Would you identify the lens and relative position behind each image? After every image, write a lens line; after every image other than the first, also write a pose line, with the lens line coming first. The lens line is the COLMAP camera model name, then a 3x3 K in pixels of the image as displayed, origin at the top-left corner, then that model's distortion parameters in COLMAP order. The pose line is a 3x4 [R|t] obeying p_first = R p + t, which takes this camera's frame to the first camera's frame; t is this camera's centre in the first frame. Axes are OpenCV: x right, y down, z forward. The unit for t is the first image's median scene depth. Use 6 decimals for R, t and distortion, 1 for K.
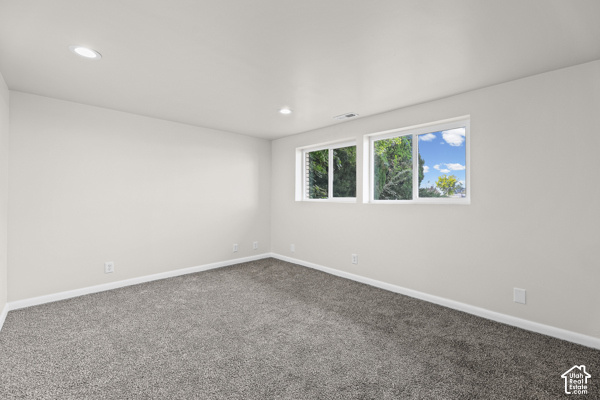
lens RADIAL K [[249.2, 0, 300.0], [0, 249.2, 200.0], [0, 0, 1]] dist [-0.000530, -0.000004]
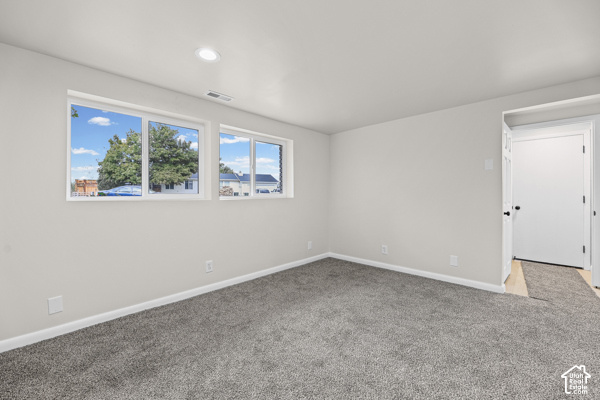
lens RADIAL K [[249.2, 0, 300.0], [0, 249.2, 200.0], [0, 0, 1]] dist [-0.000530, -0.000004]
pose [[-0.029001, -0.034034, 0.999000, -0.813568], [0.007465, 0.999385, 0.034264, -0.019733], [-0.999552, 0.008451, -0.028729, 0.928956]]
